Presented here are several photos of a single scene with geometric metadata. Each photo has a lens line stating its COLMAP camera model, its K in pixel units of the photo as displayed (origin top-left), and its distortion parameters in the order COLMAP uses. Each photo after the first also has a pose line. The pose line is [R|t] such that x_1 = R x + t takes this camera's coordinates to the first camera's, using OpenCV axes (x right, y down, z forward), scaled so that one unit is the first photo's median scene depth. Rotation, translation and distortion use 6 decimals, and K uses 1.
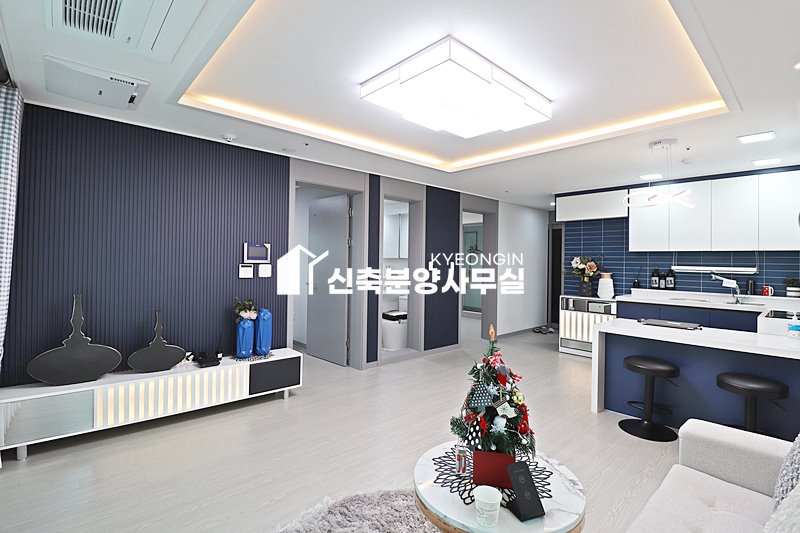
lens RADIAL K [[363.7, 0, 398.6], [0, 363.7, 260.9], [0, 0, 1]] dist [-0.001013, -0.000219]
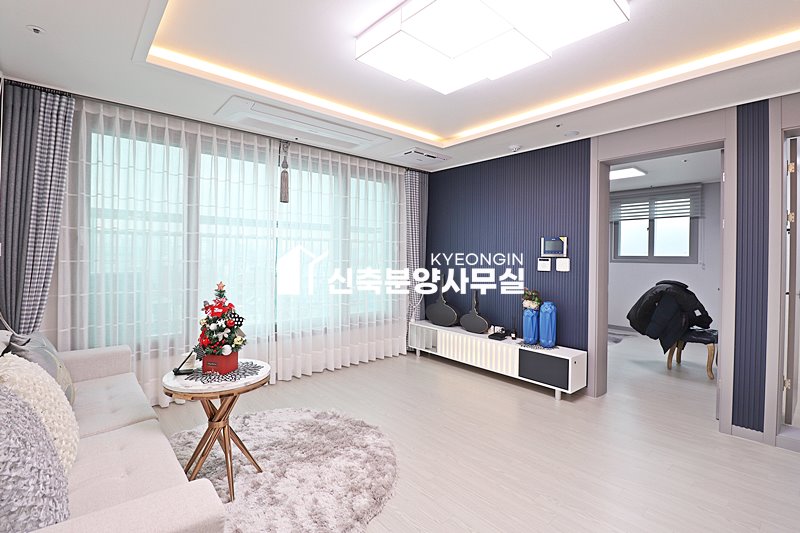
lens RADIAL K [[369.9, 0, 398.5], [0, 369.9, 257.9], [0, 0, 1]] dist [0.000617, -0.013590]
pose [[0.028694, -0.001681, -0.999587, 1.046636], [0.003478, 0.999993, -0.001581, 0.014589], [0.999582, -0.003431, 0.028699, 0.896407]]
